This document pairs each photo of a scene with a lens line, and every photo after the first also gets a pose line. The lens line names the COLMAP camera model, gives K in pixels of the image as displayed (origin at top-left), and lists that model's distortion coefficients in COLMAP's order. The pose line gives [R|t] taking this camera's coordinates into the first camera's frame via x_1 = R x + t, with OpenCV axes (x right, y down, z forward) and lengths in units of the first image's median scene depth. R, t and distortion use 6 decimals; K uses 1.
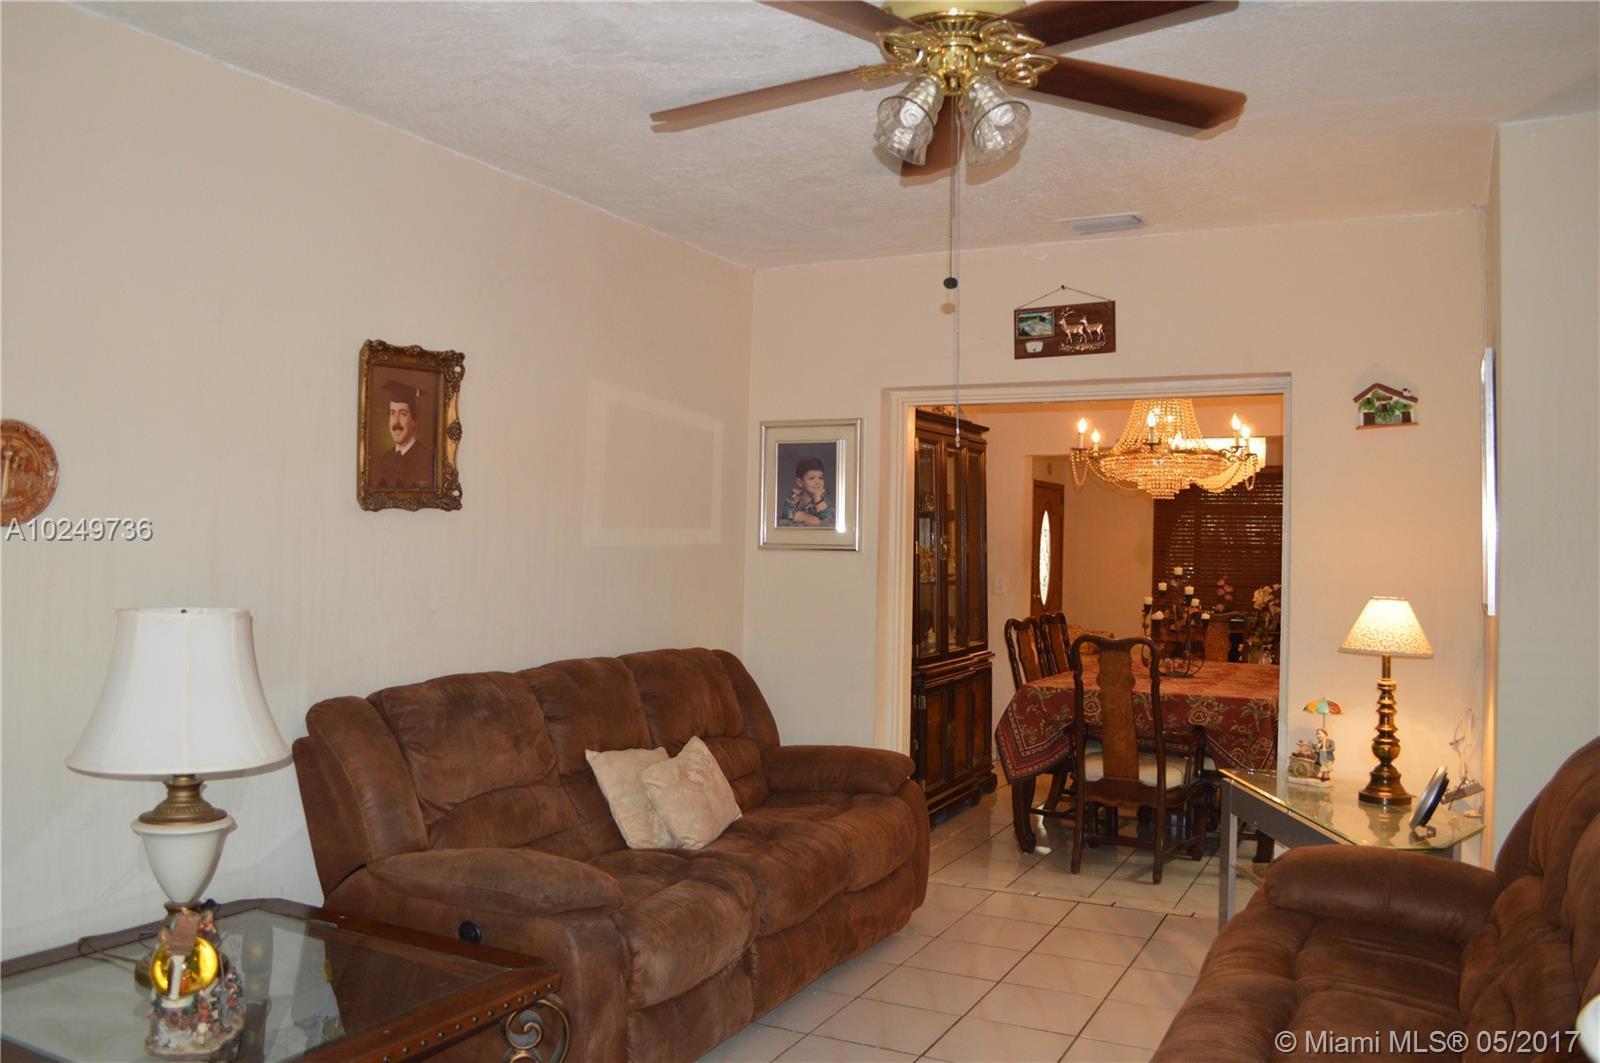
lens RADIAL K [[1278.3, 0, 800.0], [0, 1278.3, 531.5], [0, 0, 1]] dist [-0.073651, -0.001842]
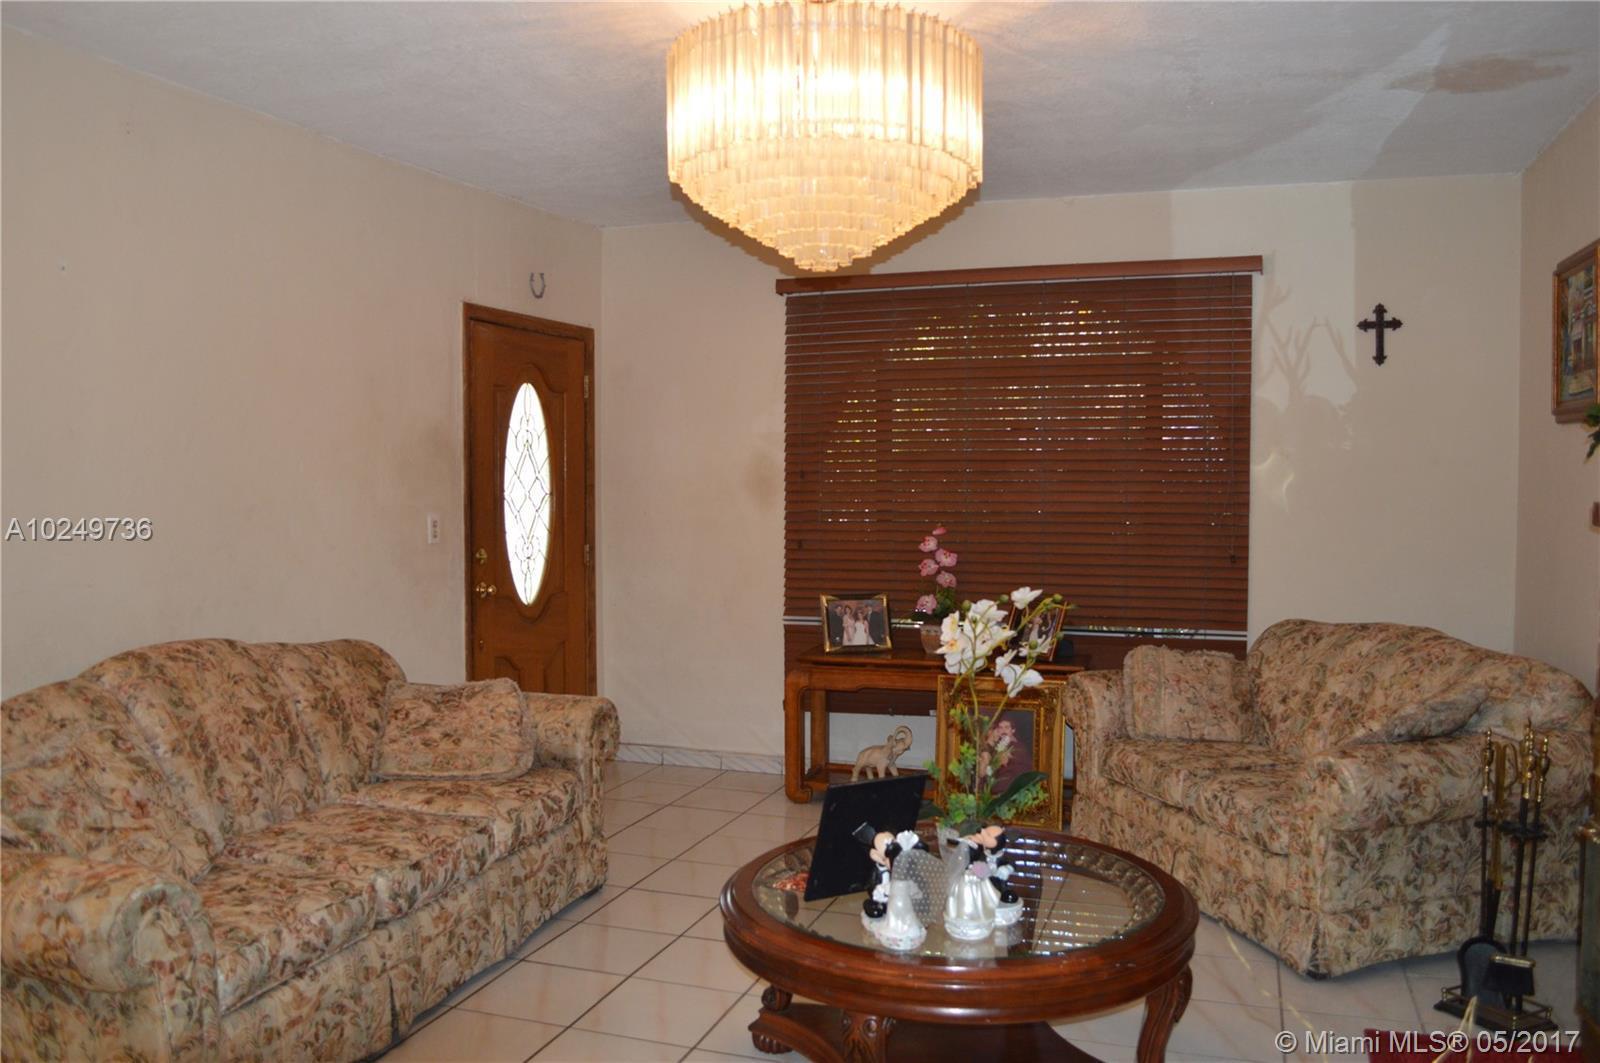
lens RADIAL K [[1278.3, 0, 800.0], [0, 1278.3, 531.5], [0, 0, 1]] dist [-0.073651, -0.001842]
pose [[0.990628, -0.029445, 0.133378, 0.641661], [0.021328, 0.997855, 0.061885, 0.025100], [-0.134914, -0.058461, 0.989131, 1.616699]]
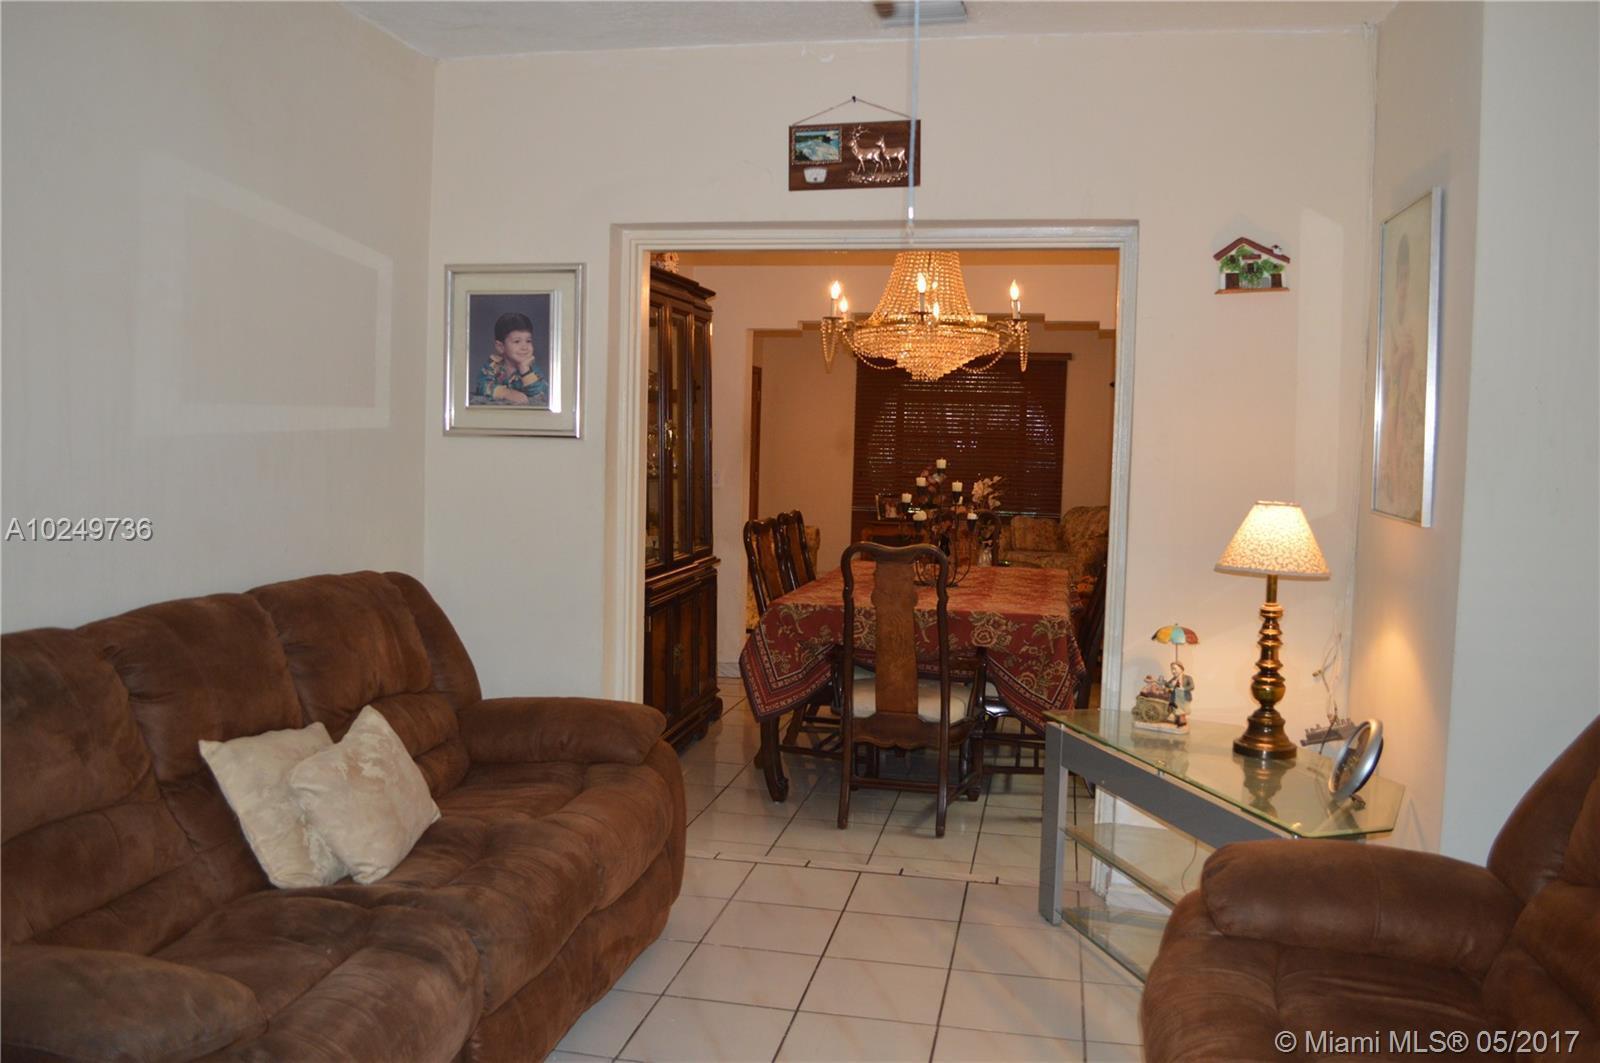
lens RADIAL K [[1278.3, 0, 800.0], [0, 1278.3, 531.5], [0, 0, 1]] dist [-0.073651, -0.001842]
pose [[0.964928, -0.012474, 0.262217, -0.032889], [-0.010802, 0.996138, 0.087138, 0.003398], [-0.262291, -0.086915, 0.961067, 0.268647]]
